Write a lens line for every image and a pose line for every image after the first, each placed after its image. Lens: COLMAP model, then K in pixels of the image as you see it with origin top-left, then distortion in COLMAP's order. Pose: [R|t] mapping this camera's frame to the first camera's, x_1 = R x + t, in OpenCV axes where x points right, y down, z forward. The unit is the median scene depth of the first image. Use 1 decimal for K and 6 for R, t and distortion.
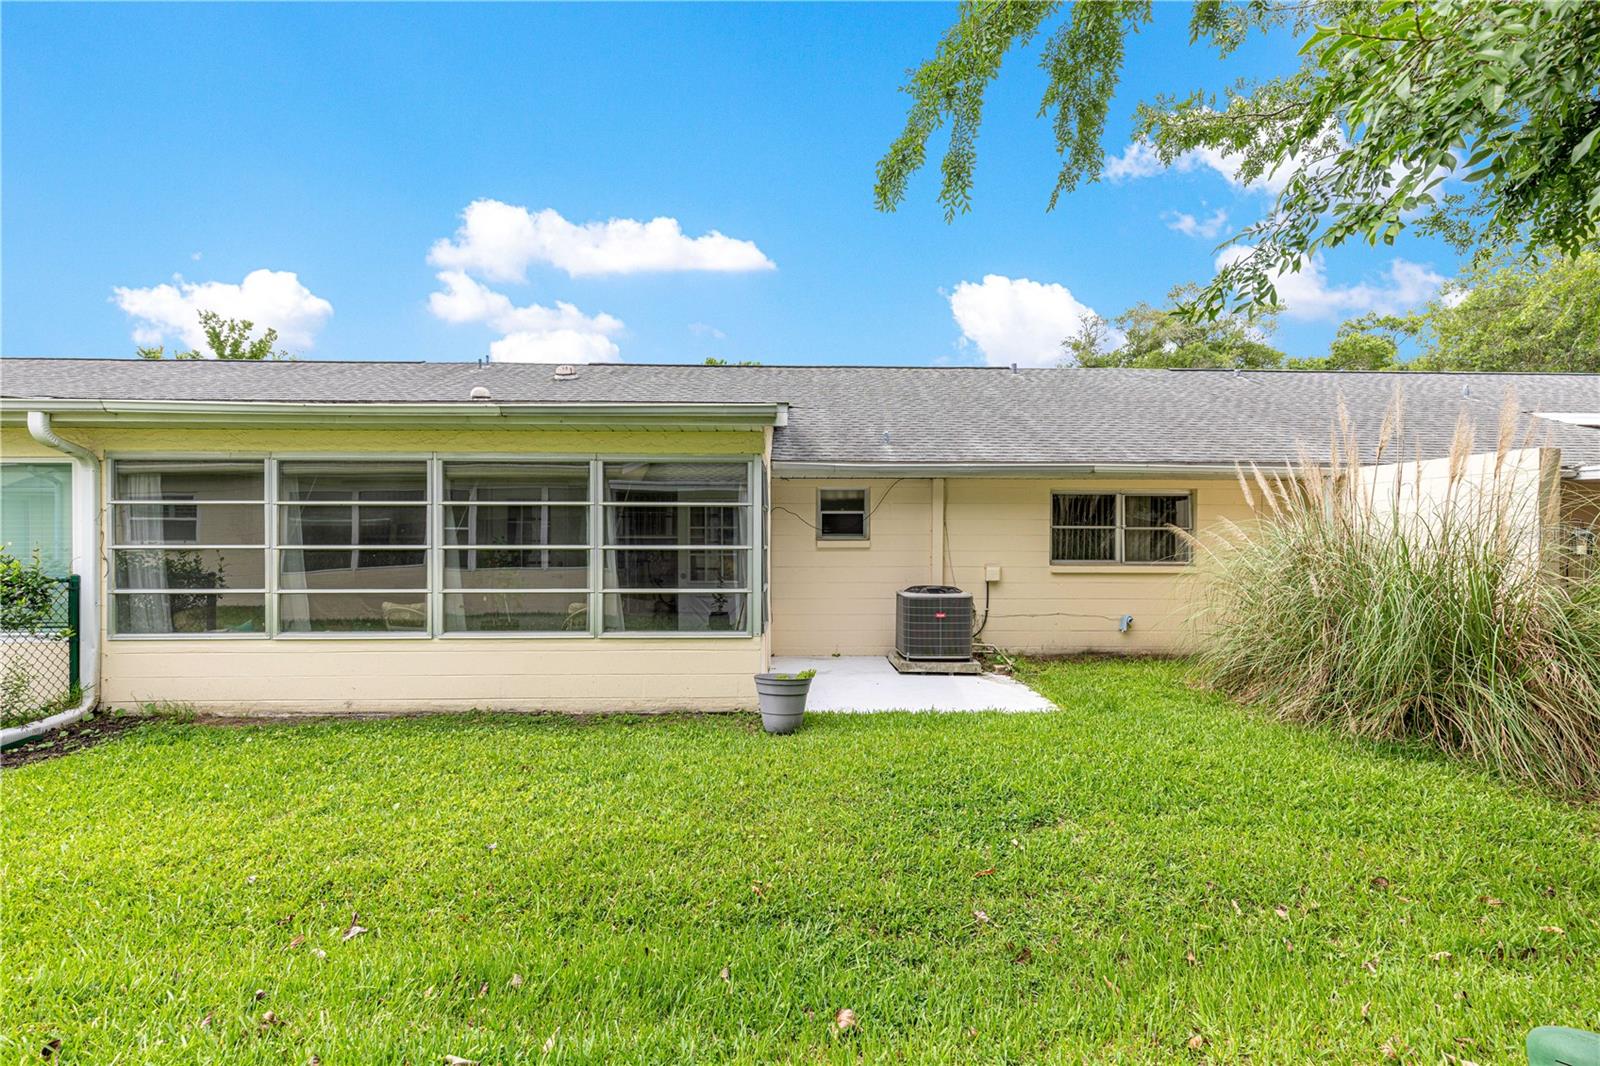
lens RADIAL K [[711.6, 0, 806.5], [0, 711.6, 540.8], [0, 0, 1]] dist [0.006232, -0.000240]
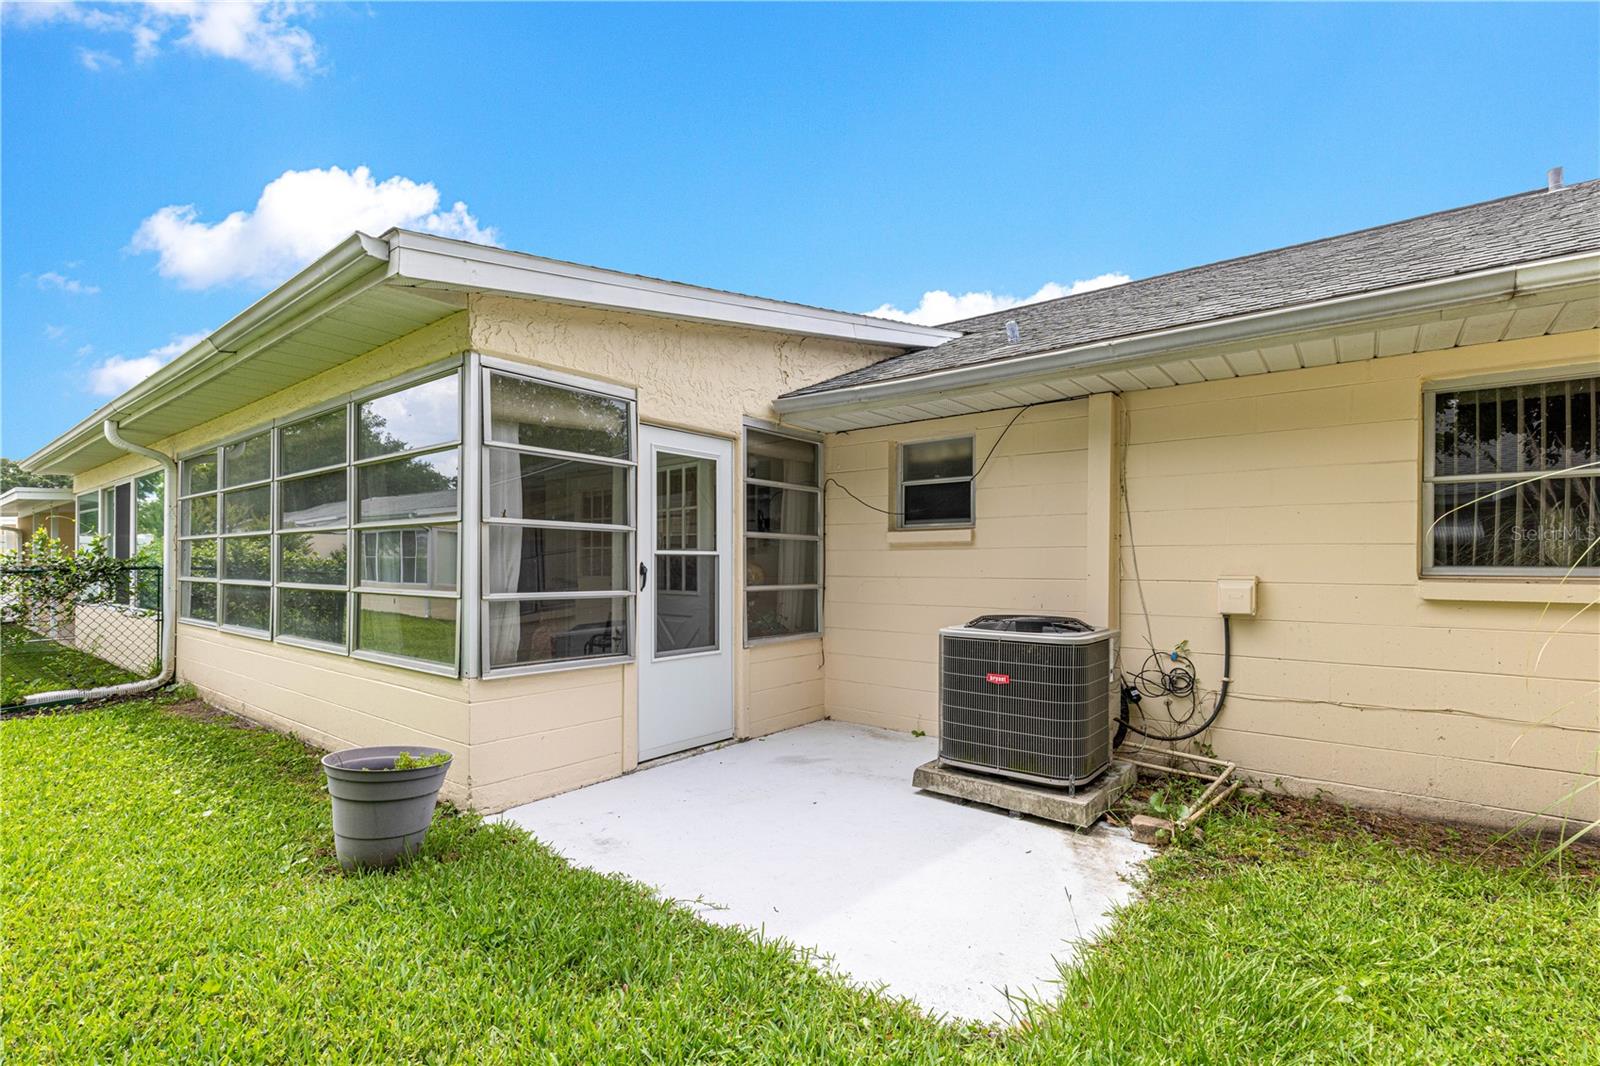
lens RADIAL K [[719.3, 0, 807.8], [0, 719.3, 550.1], [0, 0, 1]] dist [0.008615, -0.001234]
pose [[0.753654, -0.011577, -0.657169, 0.354675], [-0.005496, 0.999699, -0.023915, 0.029640], [0.657248, 0.021635, 0.753364, 0.502467]]
